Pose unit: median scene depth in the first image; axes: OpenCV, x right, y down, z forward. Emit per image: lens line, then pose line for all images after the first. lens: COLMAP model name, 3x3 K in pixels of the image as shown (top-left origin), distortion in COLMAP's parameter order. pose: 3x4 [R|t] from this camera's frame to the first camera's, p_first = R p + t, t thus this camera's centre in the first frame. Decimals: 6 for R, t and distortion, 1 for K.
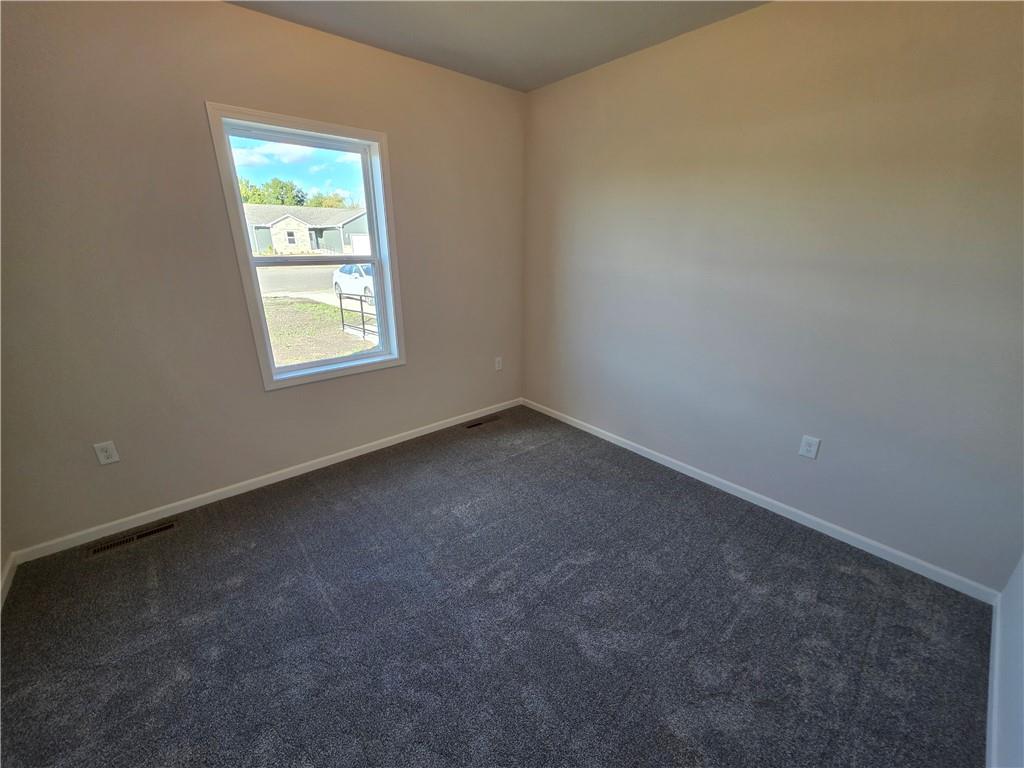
lens RADIAL K [[406.2, 0, 520.5], [0, 406.2, 380.2], [0, 0, 1]] dist [0.001096, 0.000090]
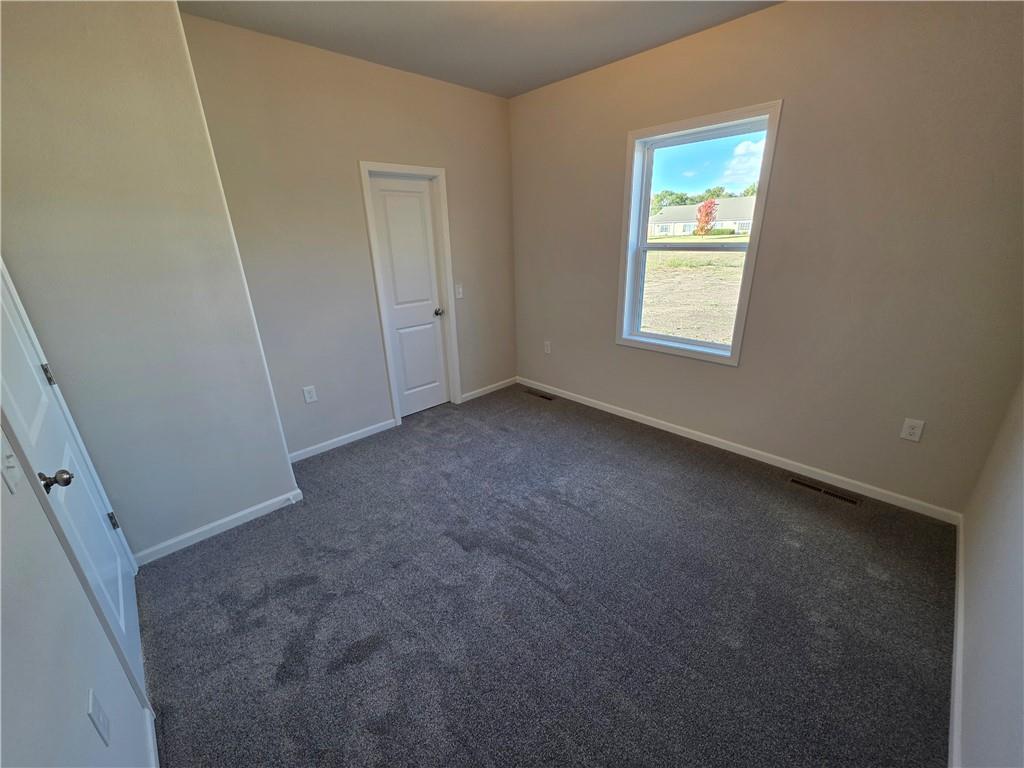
lens RADIAL K [[406.2, 0, 520.5], [0, 406.2, 380.2], [0, 0, 1]] dist [0.001096, 0.000090]
pose [[0.076732, 0.335481, -0.938917, 0.641367], [-0.292248, 0.907900, 0.300515, -0.173554], [0.953259, 0.251338, 0.167709, 0.504828]]
